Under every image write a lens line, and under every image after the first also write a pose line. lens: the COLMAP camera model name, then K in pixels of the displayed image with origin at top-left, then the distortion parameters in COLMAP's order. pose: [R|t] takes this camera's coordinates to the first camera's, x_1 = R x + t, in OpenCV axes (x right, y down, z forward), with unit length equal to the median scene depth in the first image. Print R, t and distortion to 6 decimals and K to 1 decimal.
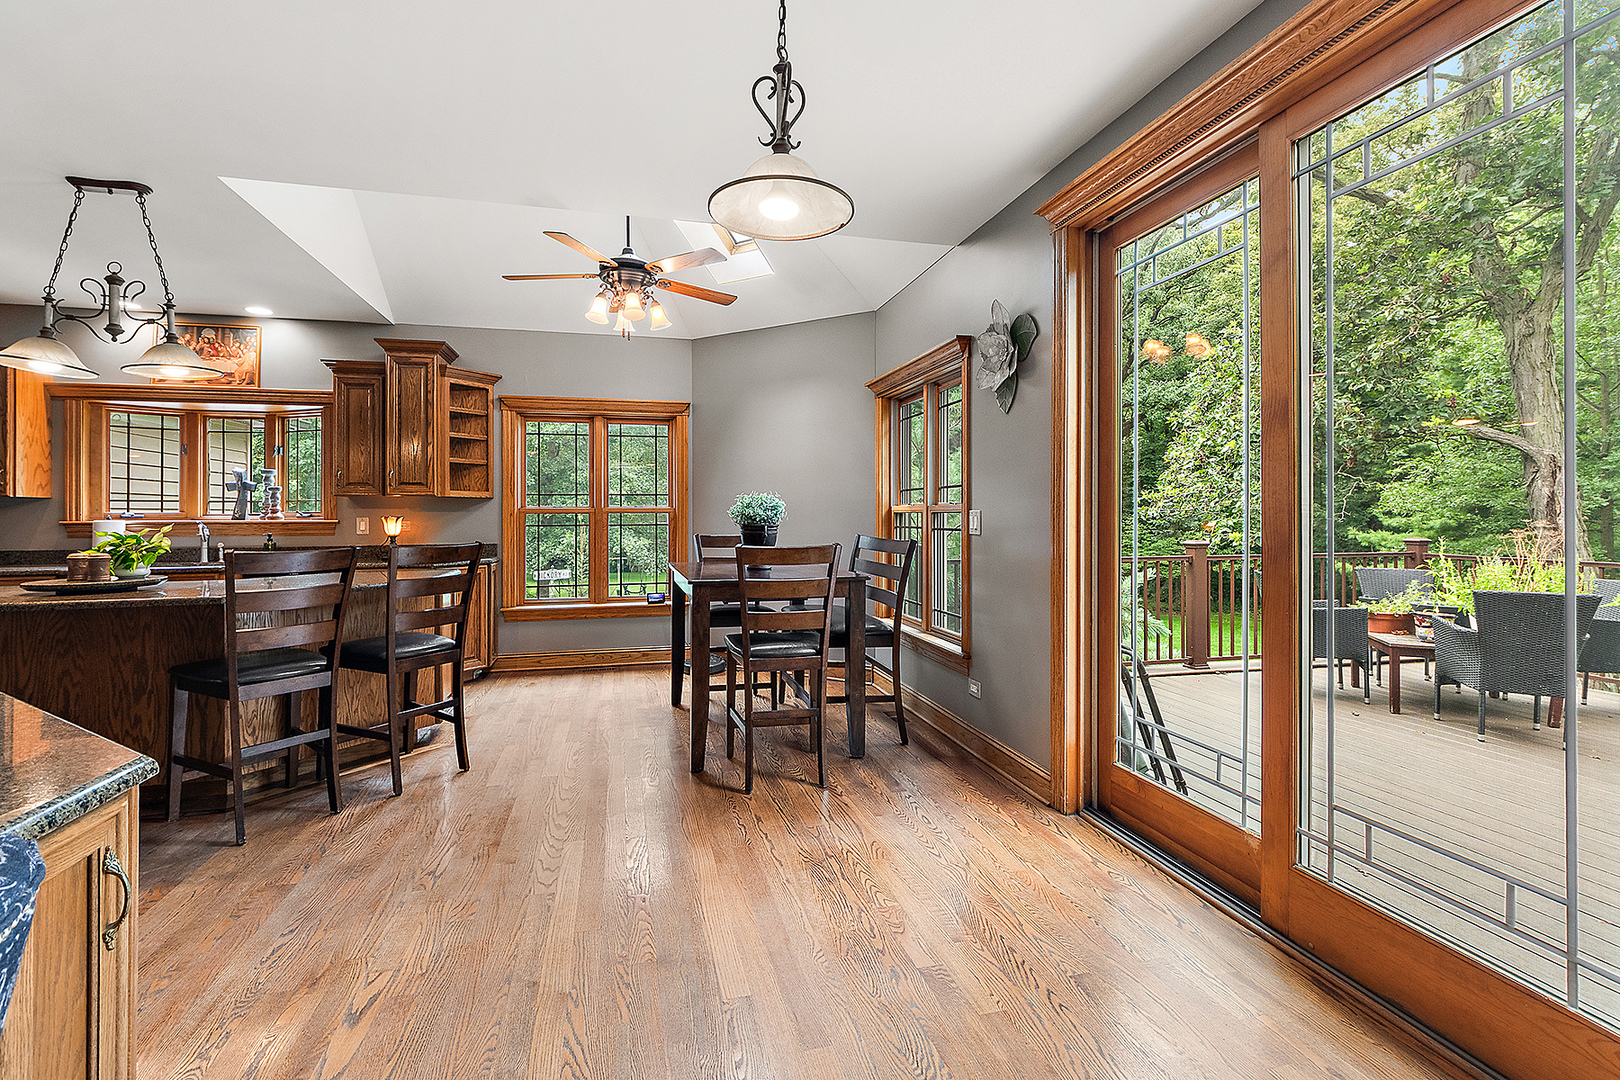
lens RADIAL K [[725.8, 0, 814.8], [0, 725.8, 509.8], [0, 0, 1]] dist [-0.001946, -0.002490]
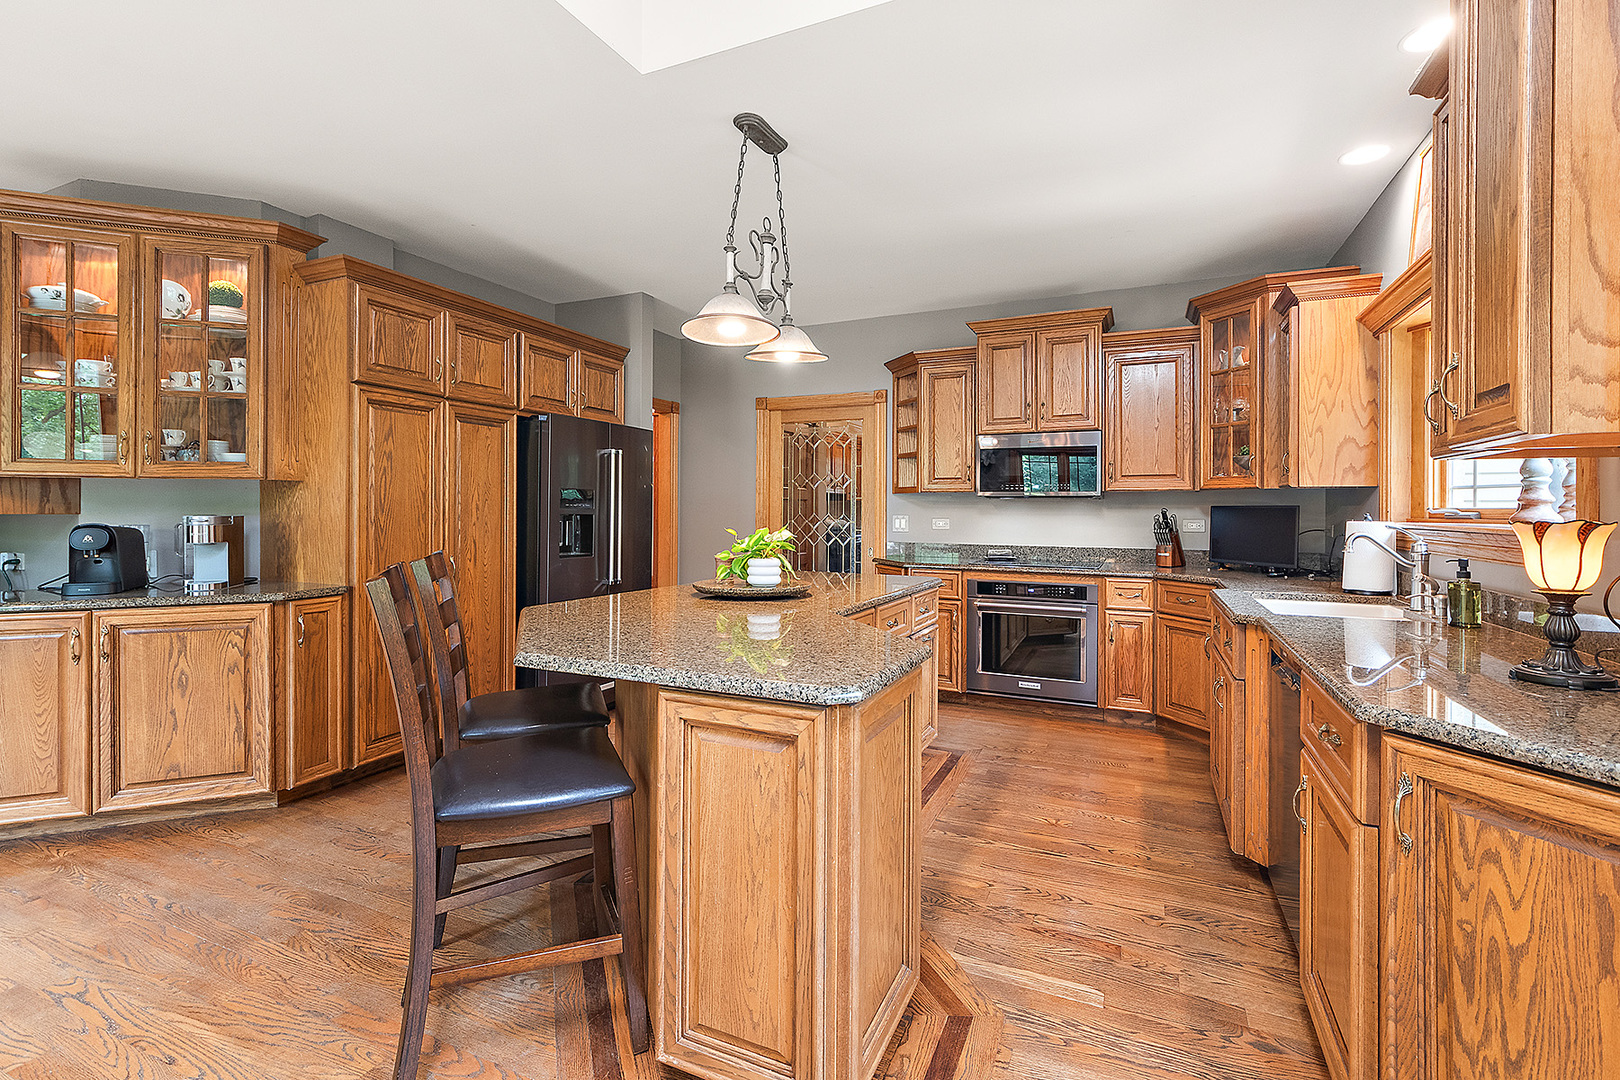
lens RADIAL K [[725.8, 0, 811.6], [0, 725.8, 512.8], [0, 0, 1]] dist [-0.001946, -0.002490]
pose [[-0.631340, 0.003805, -0.775497, -0.248692], [0.003404, 0.999992, 0.002134, 0.005309], [0.775499, -0.001293, -0.631348, 1.188137]]
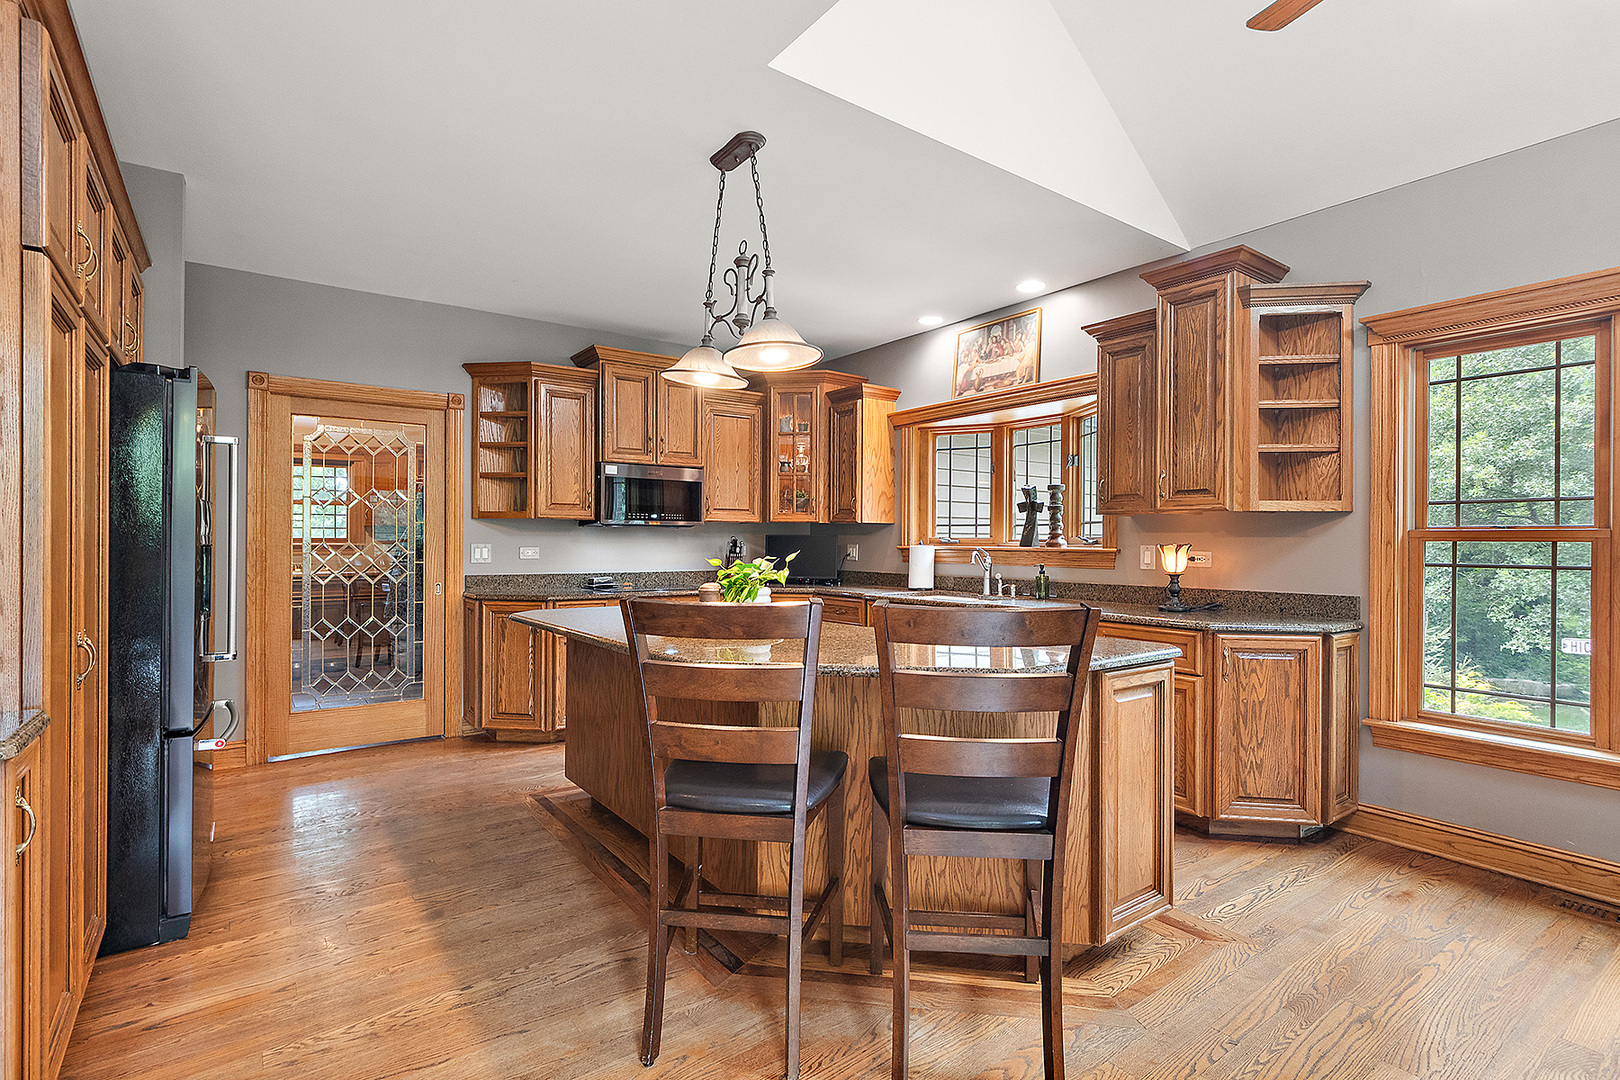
lens RADIAL K [[773.9, 0, 802.4], [0, 773.9, 543.5], [0, 0, 1]] dist [-0.001907, -0.001415]
pose [[0.362109, 0.007776, -0.932103, -0.074561], [0.000667, 0.999963, 0.008601, 0.002712], [0.932135, -0.003736, 0.362090, 0.551569]]
